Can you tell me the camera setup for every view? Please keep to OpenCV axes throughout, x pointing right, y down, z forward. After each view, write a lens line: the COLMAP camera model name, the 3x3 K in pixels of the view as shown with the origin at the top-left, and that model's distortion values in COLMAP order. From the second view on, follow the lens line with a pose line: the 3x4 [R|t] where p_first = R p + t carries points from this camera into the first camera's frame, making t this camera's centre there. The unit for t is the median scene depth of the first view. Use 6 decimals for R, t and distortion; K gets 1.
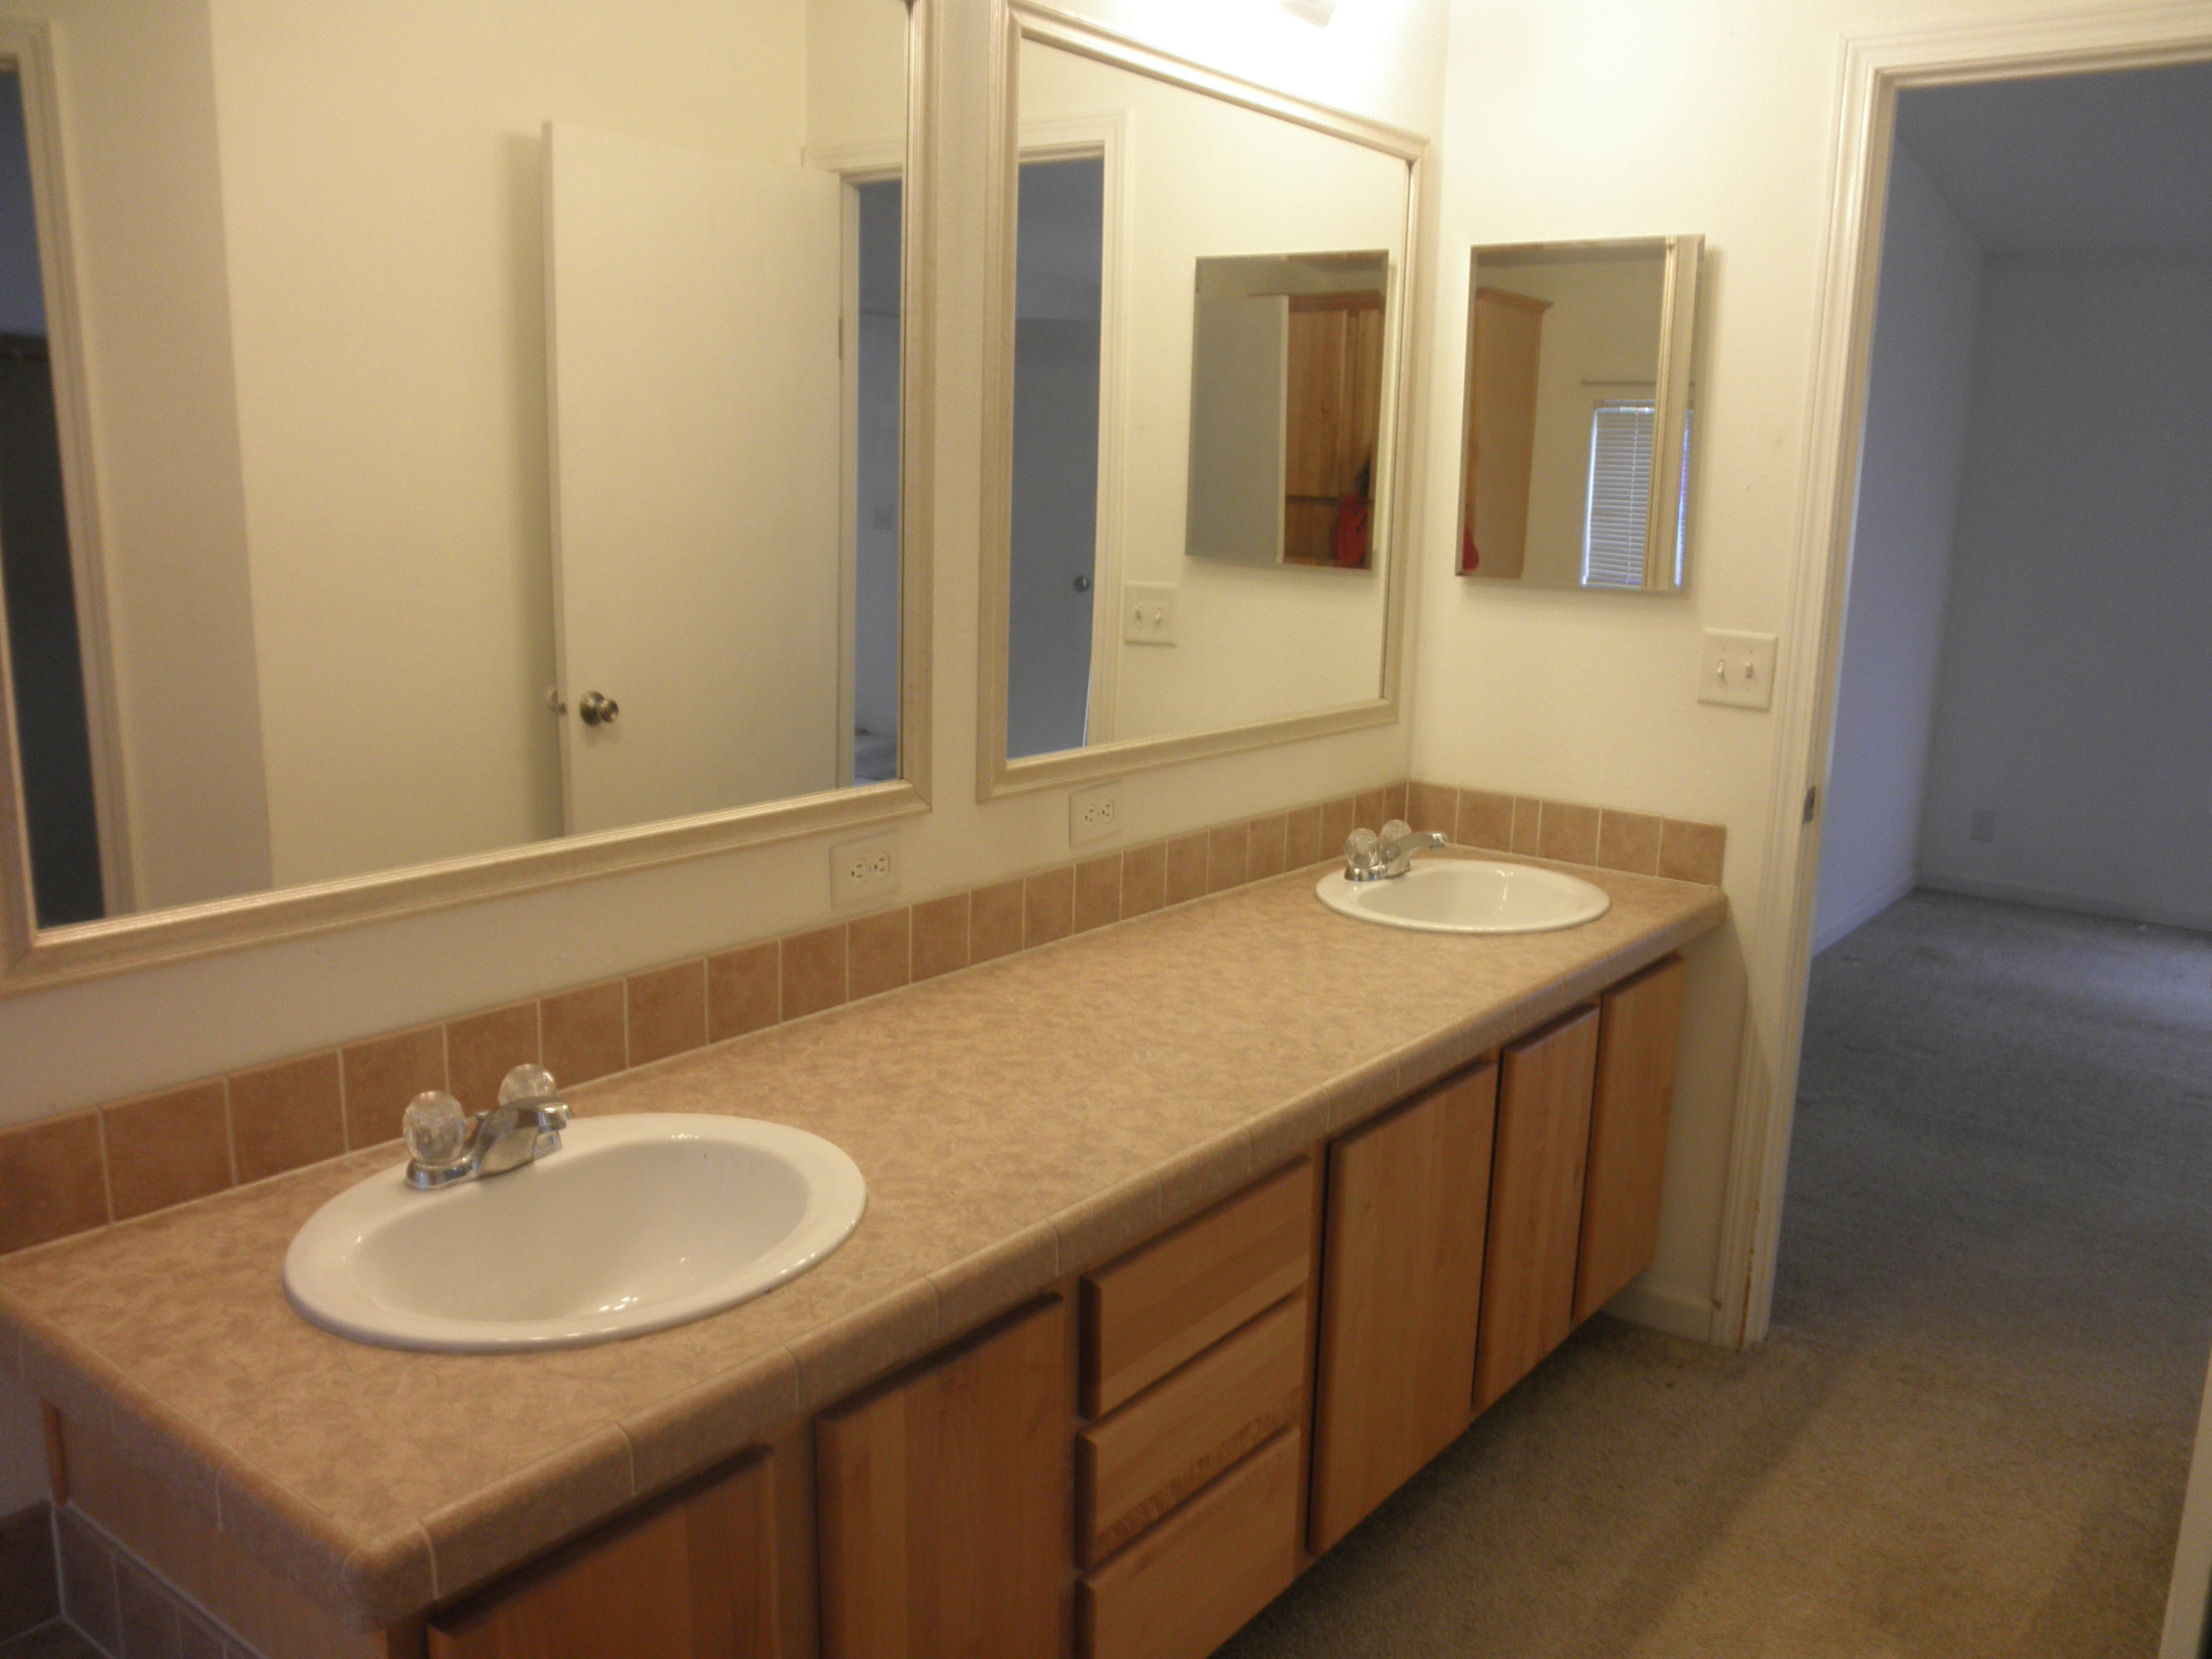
lens RADIAL K [[1818.2, 0, 1108.1], [0, 1818.2, 829.7], [0, 0, 1]] dist [-0.090219, 0.062861]
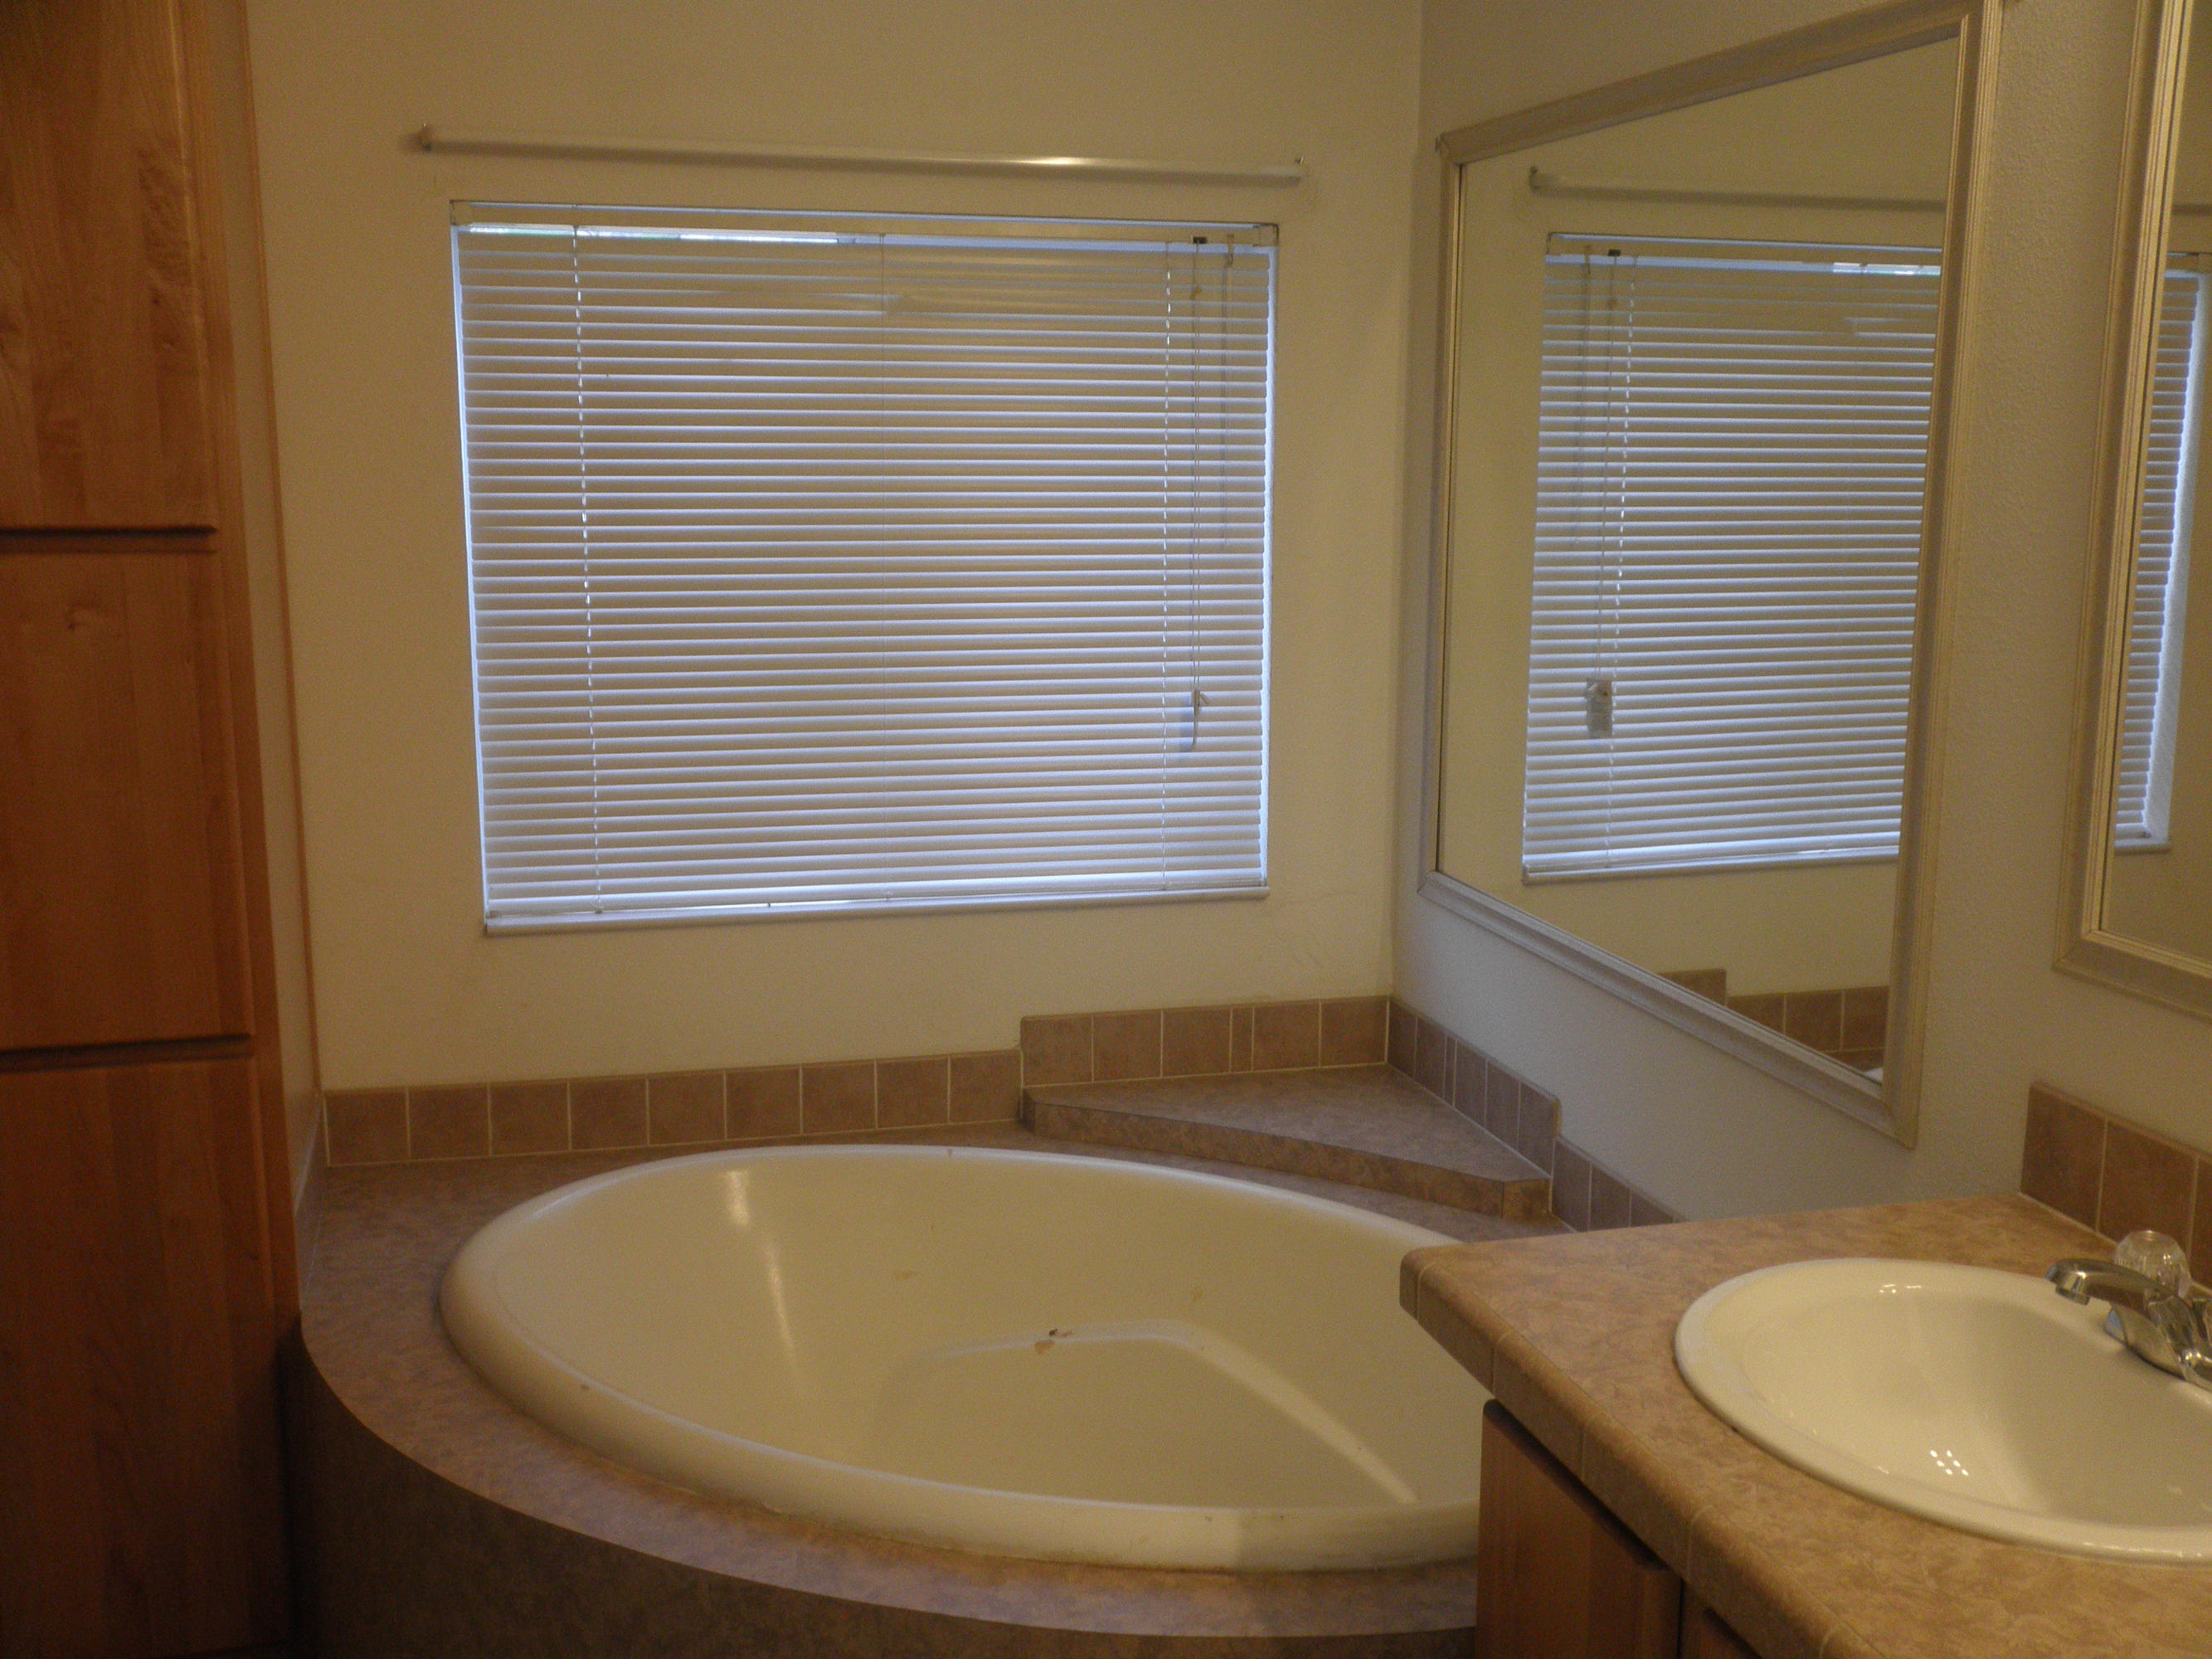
lens RADIAL K [[2325.0, 0, 1105.2], [0, 2325.0, 850.7], [0, 0, 1]] dist [0.027368, 0.000000]
pose [[-0.620083, 0.100880, -0.778023, 0.718112], [-0.184175, 0.945267, 0.269352, -0.212803], [0.762612, 0.310313, -0.567564, 1.139098]]
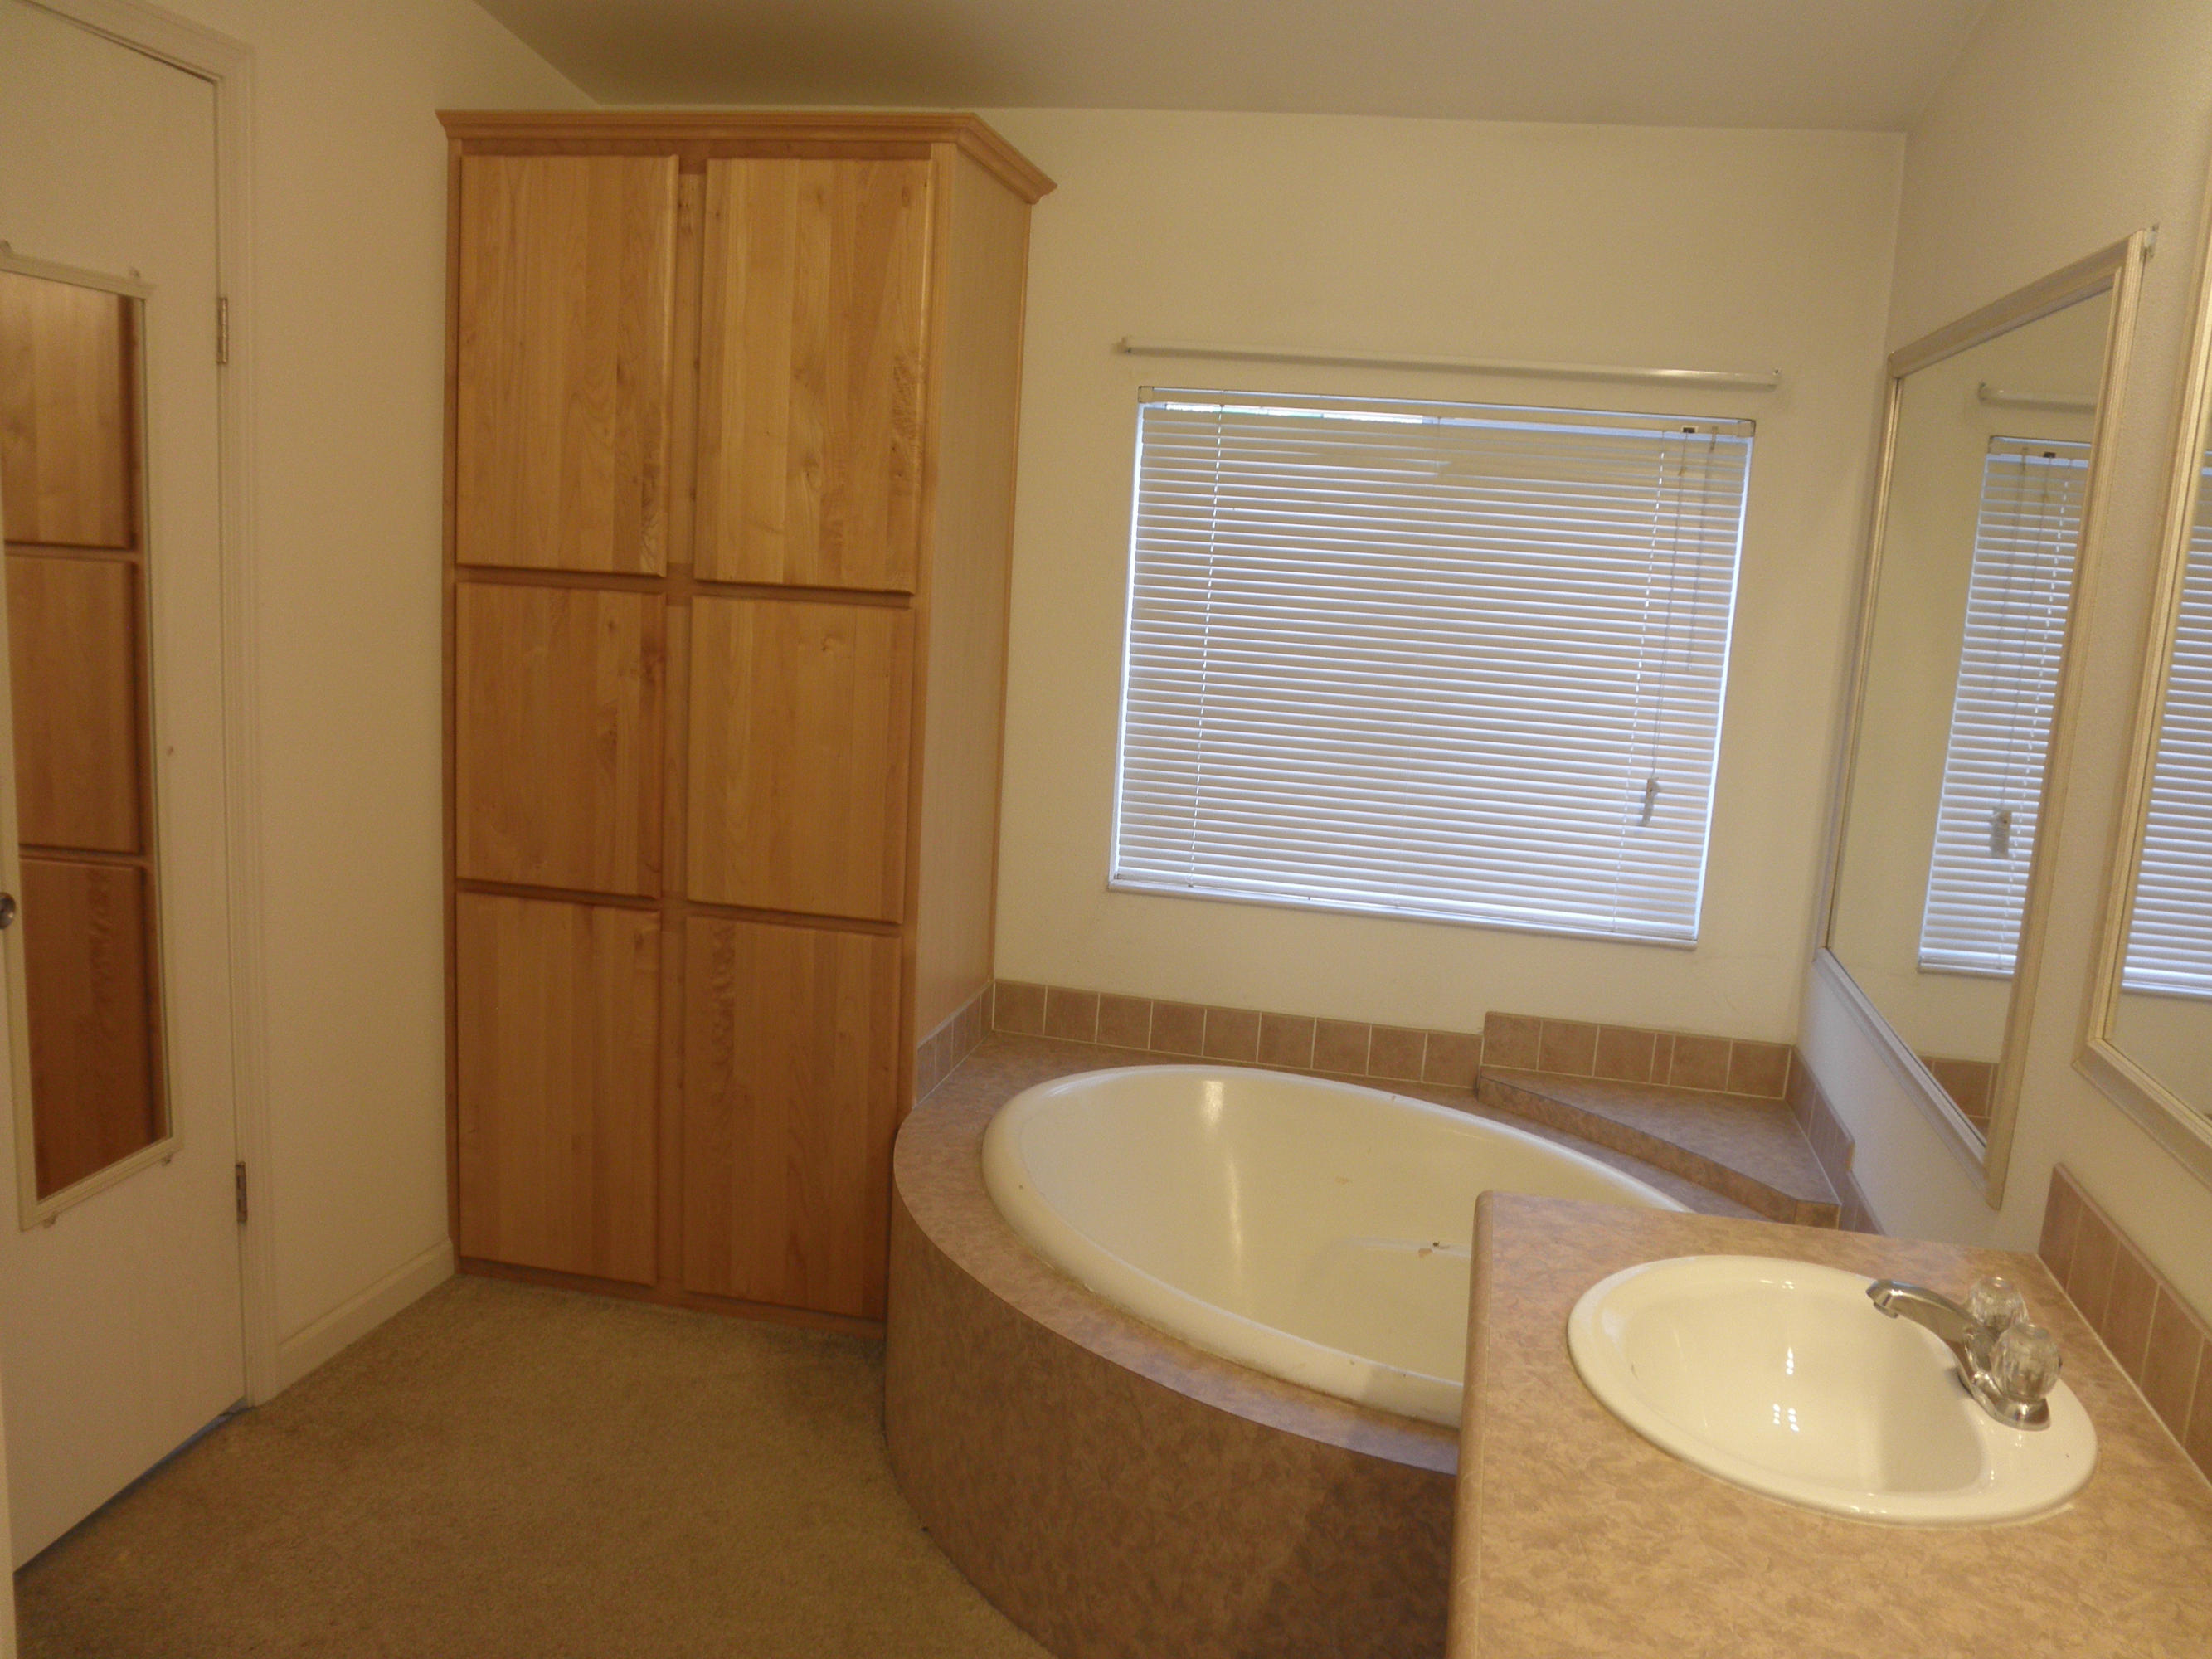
lens RADIAL K [[1818.2, 0, 1103.9], [0, 1818.2, 842.2], [0, 0, 1]] dist [-0.090219, 0.062861]
pose [[-0.901345, -0.019032, -0.432683, 0.483535], [-0.178218, 0.926831, 0.330489, -0.302013], [0.394734, 0.374997, -0.838786, 1.474335]]
